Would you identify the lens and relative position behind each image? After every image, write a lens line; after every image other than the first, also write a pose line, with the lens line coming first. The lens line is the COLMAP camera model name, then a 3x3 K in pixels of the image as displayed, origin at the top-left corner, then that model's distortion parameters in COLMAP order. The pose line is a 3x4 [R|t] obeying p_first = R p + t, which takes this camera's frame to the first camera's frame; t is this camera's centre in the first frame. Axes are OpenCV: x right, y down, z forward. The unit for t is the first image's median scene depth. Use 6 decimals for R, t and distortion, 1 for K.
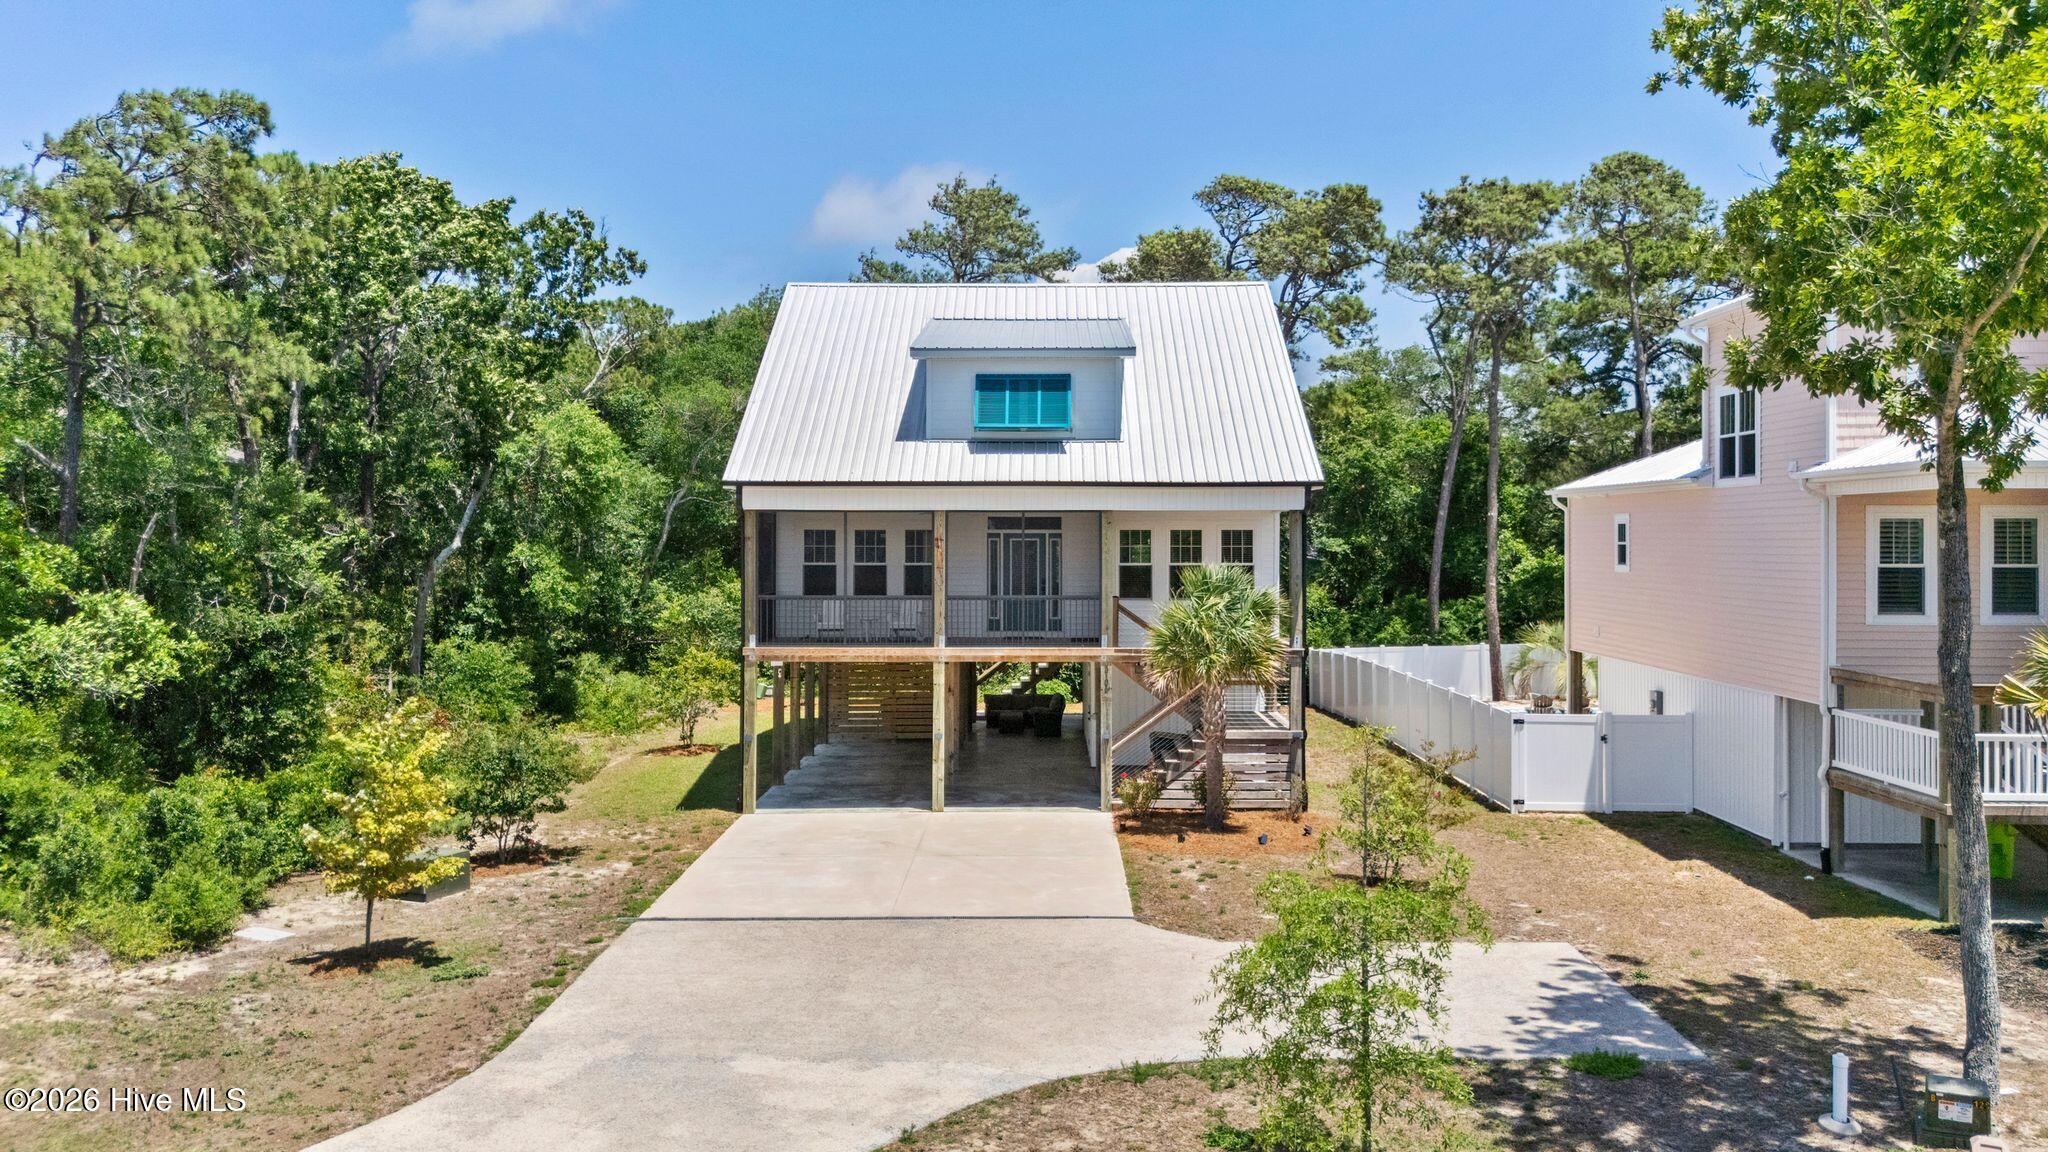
lens RADIAL K [[1533.4, 0, 1024.0], [0, 1533.4, 576.0], [0, 0, 1]] dist [0.005693, -0.000480]
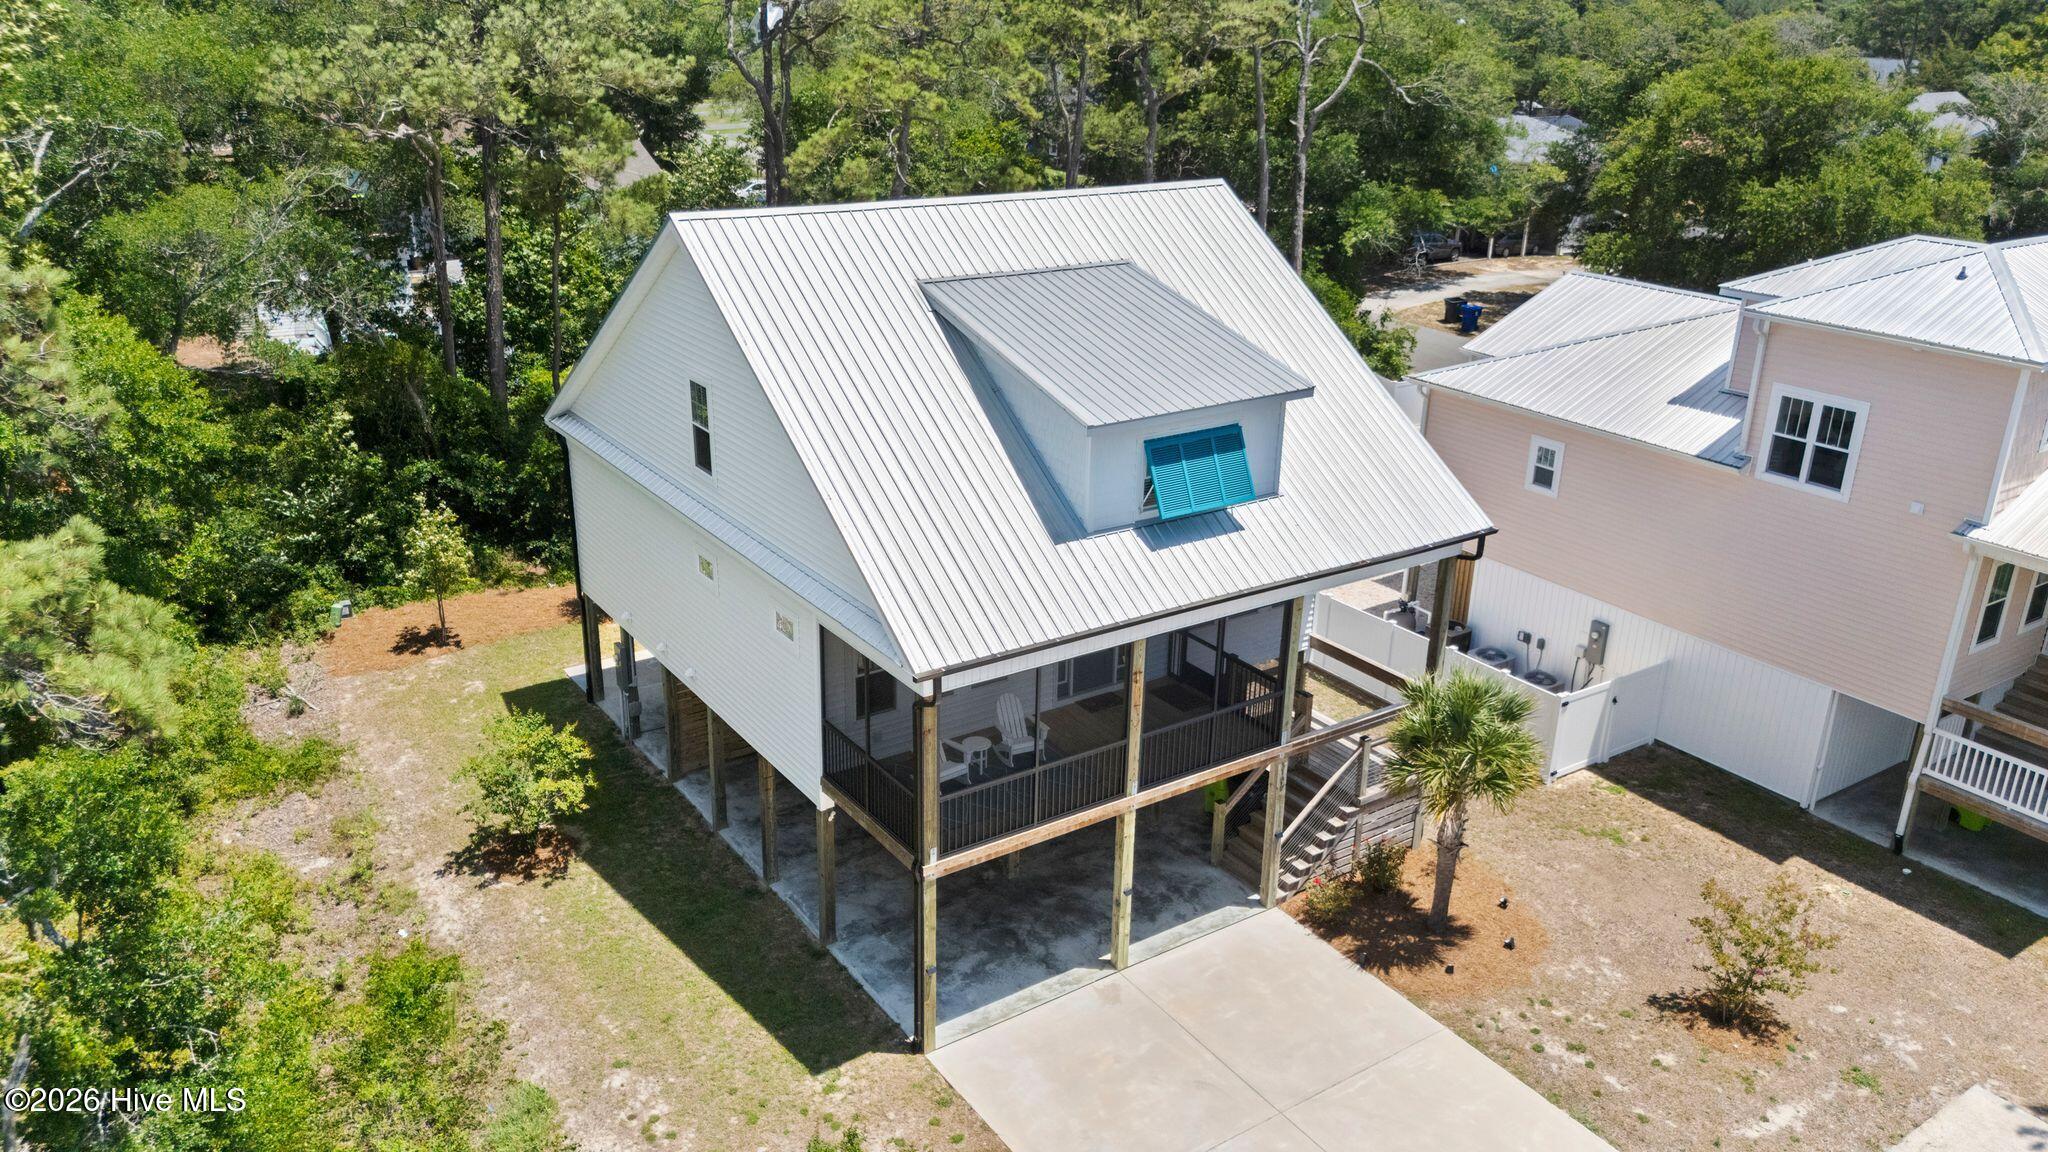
lens RADIAL K [[1489.0, 0, 1024.8], [0, 1489.0, 552.9], [0, 0, 1]] dist [0.066830, -0.000260]
pose [[0.817224, -0.185141, 0.545773, -0.489886], [-0.010105, 0.942247, 0.334767, -0.324843], [-0.576232, -0.279094, 0.768155, 0.450335]]
